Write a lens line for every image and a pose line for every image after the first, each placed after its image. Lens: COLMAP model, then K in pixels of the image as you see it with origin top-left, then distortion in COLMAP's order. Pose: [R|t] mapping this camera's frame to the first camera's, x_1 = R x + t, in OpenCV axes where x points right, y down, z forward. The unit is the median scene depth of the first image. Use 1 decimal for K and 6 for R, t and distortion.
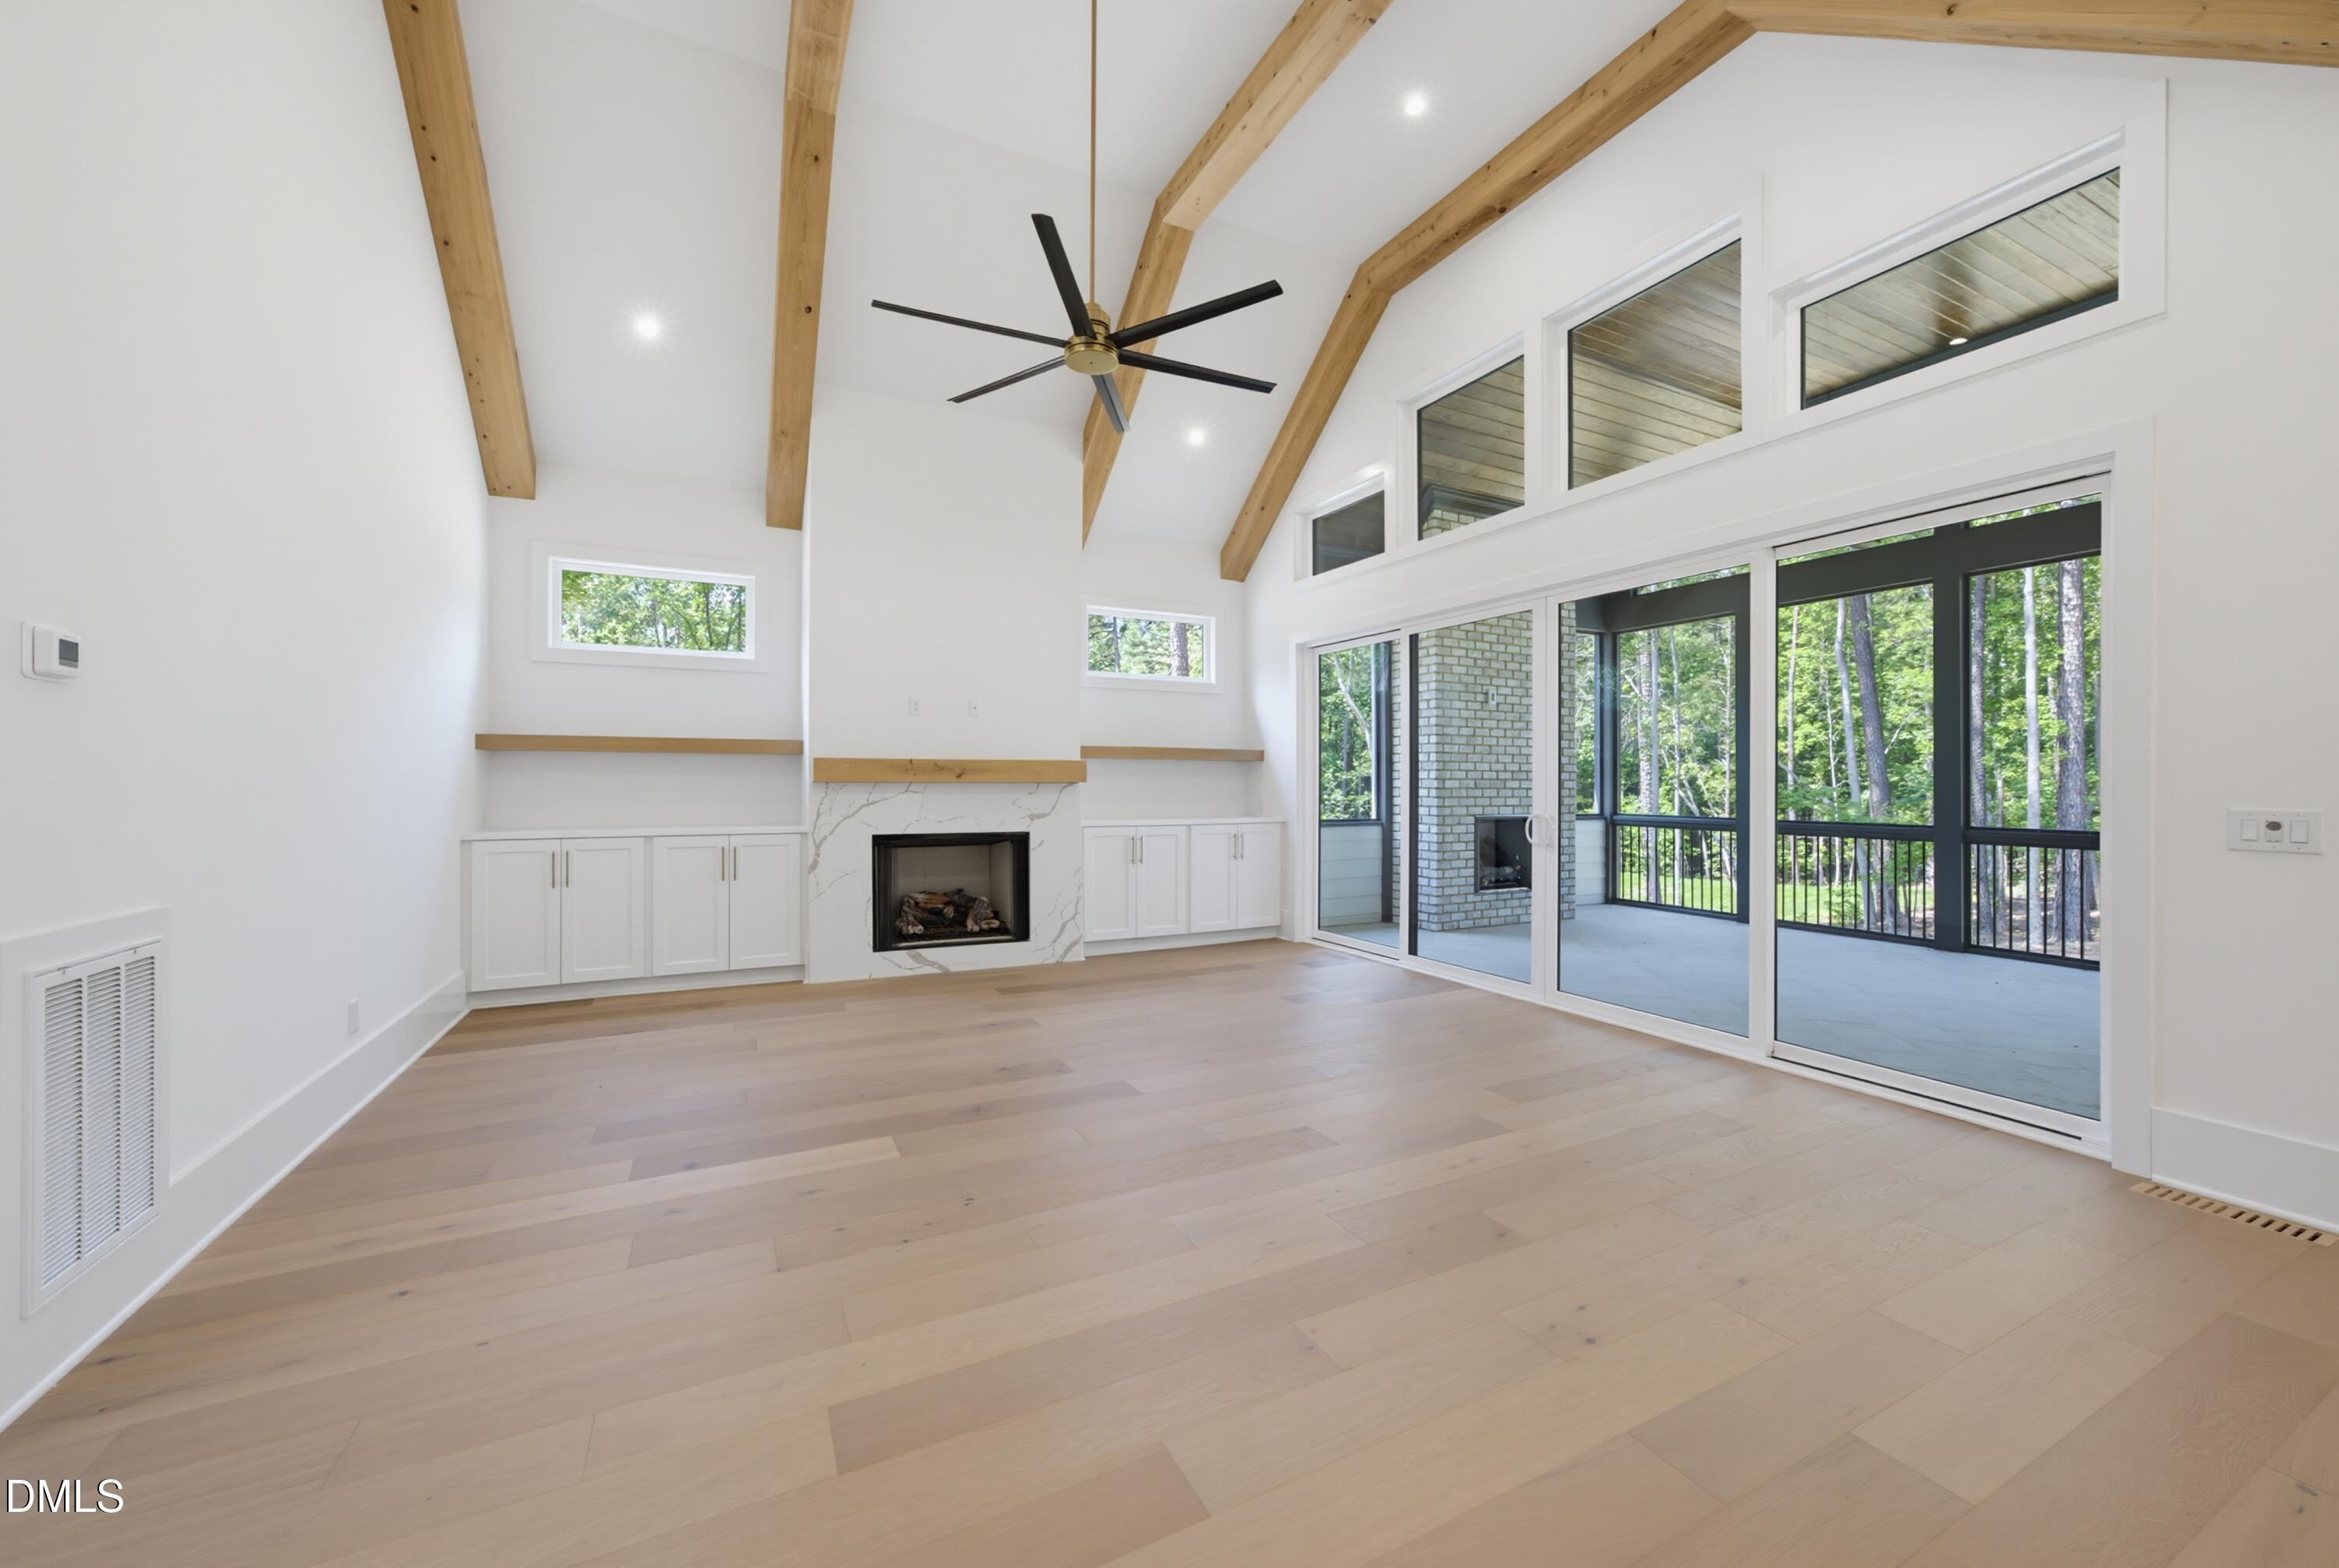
lens RADIAL K [[859.9, 0, 1162.3], [0, 859.9, 776.6], [0, 0, 1]] dist [-0.058734, 0.030211]
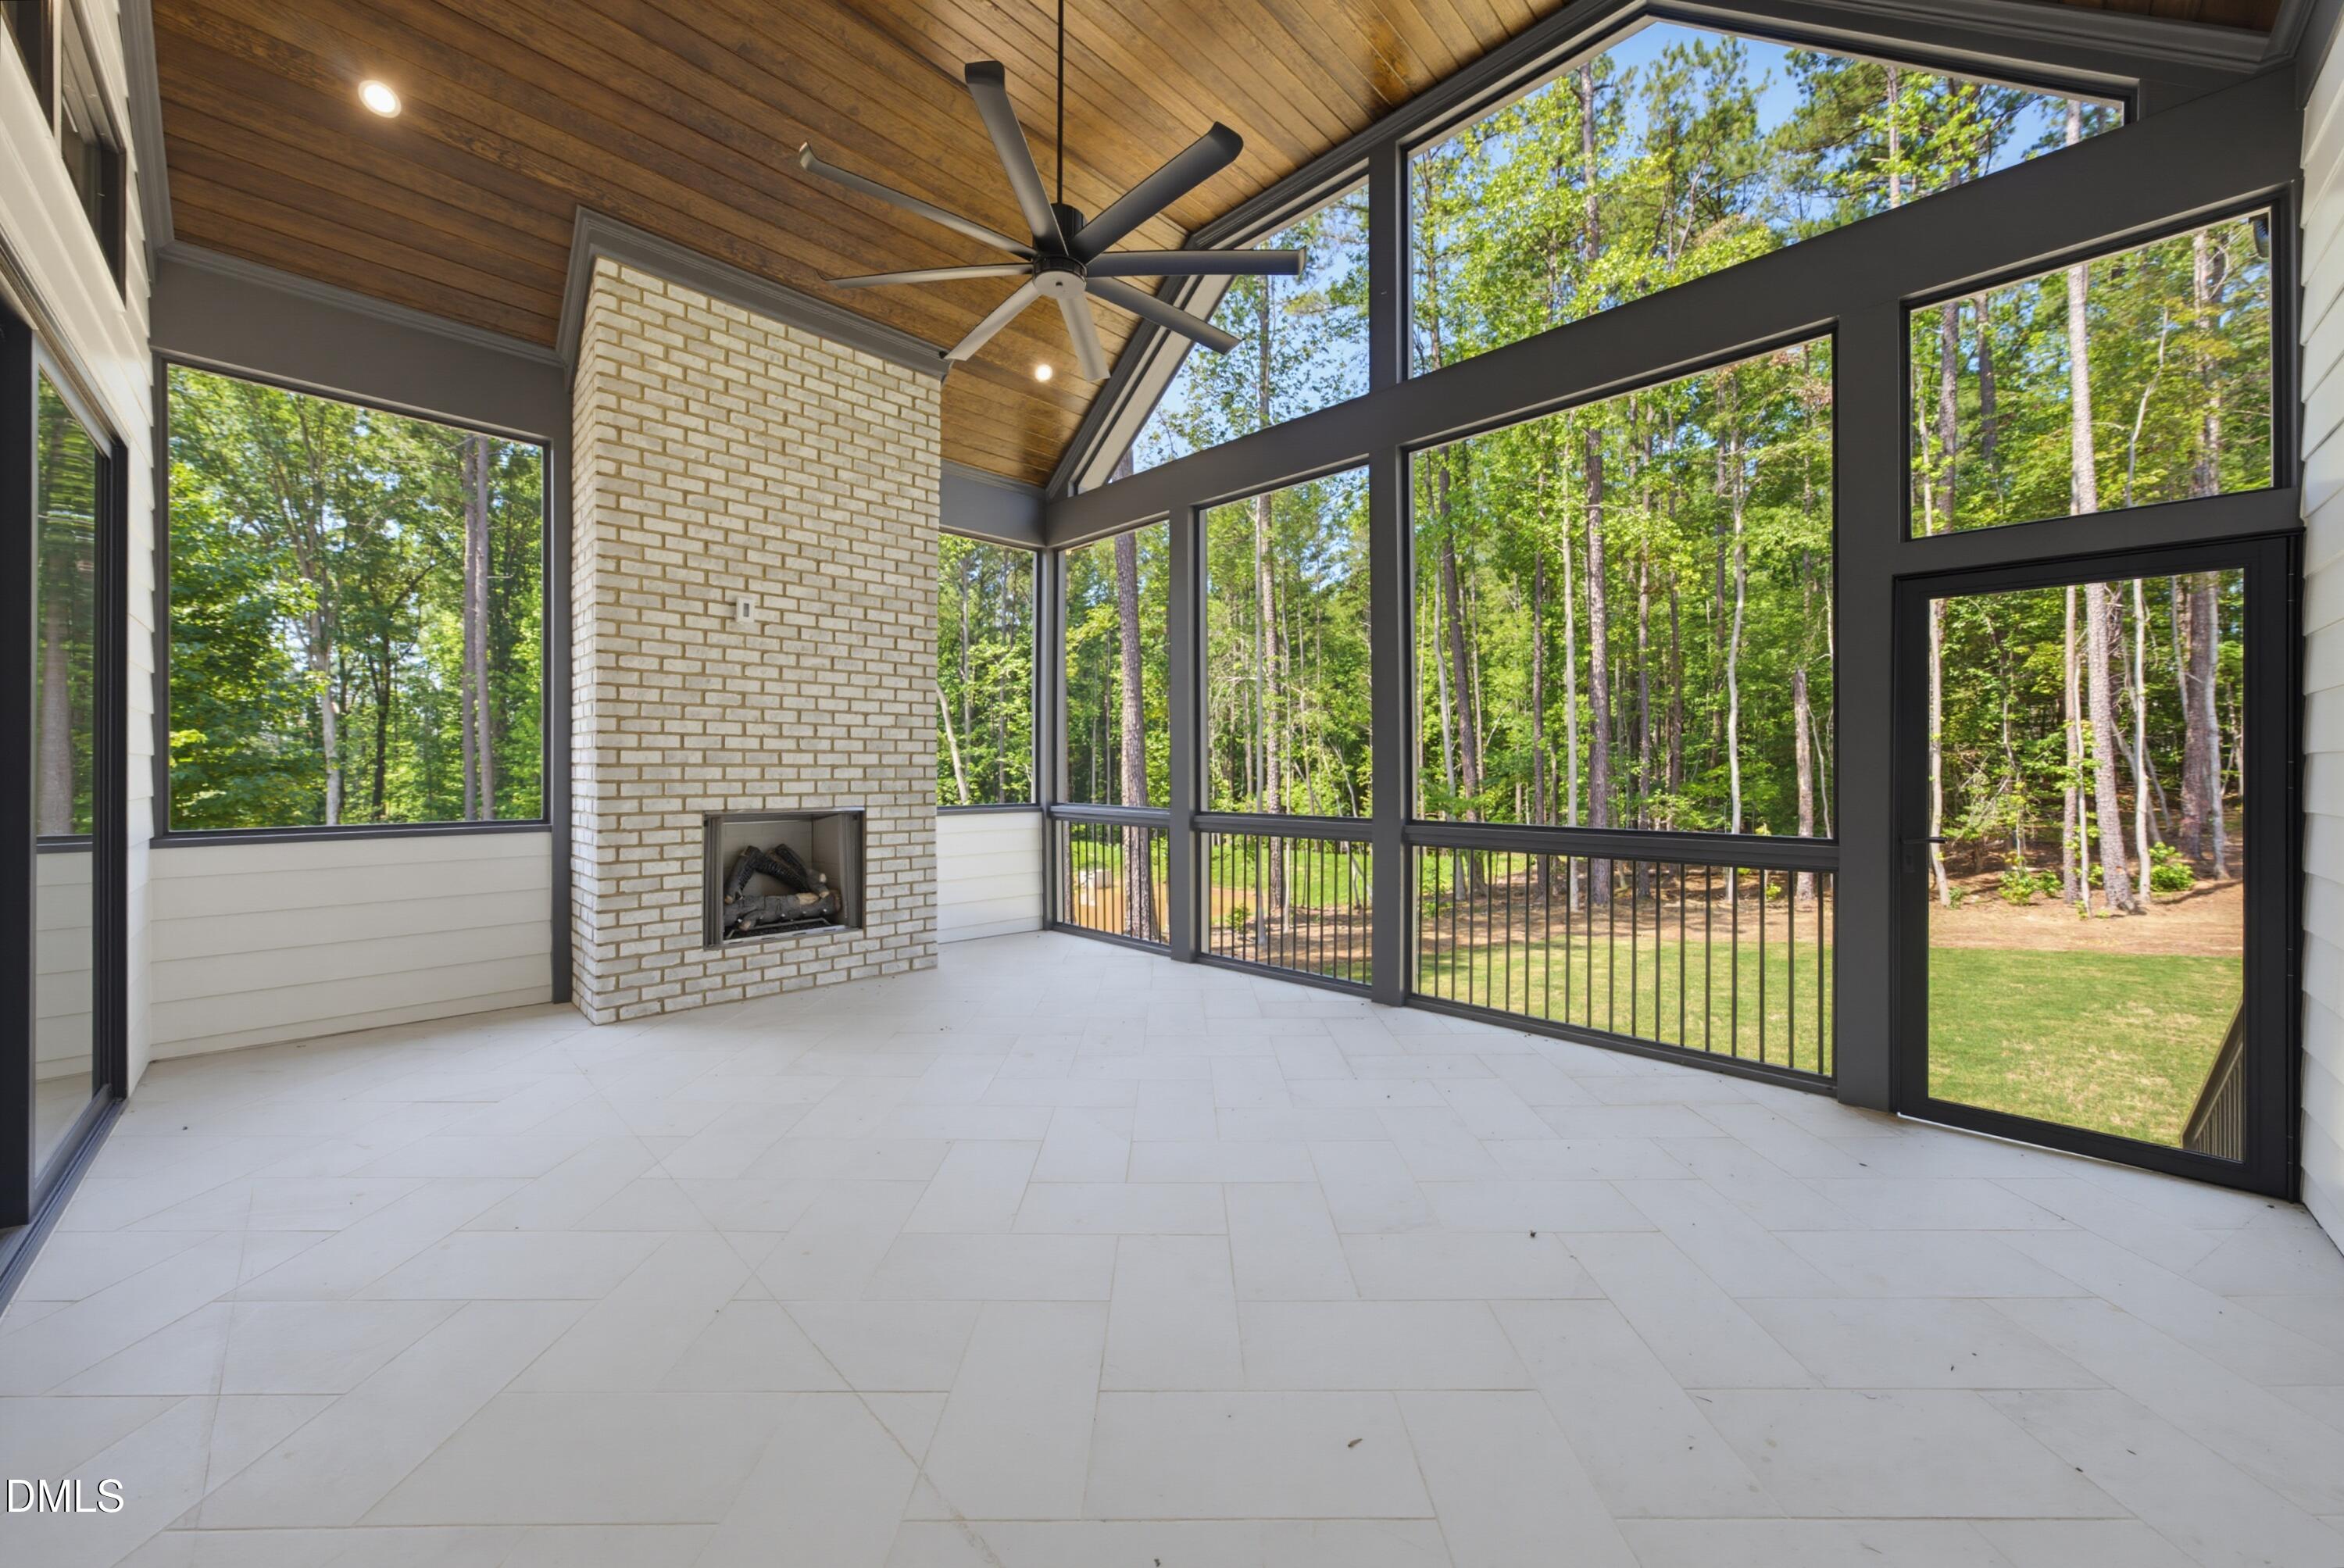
lens RADIAL K [[861.7, 0, 1164.8], [0, 861.7, 776.6], [0, 0, 1]] dist [-0.058734, 0.030211]
pose [[0.941694, -0.005724, 0.336423, 0.457628], [-0.000190, 0.999846, 0.017545, 0.010887], [-0.336472, -0.016586, 0.941548, 0.346222]]
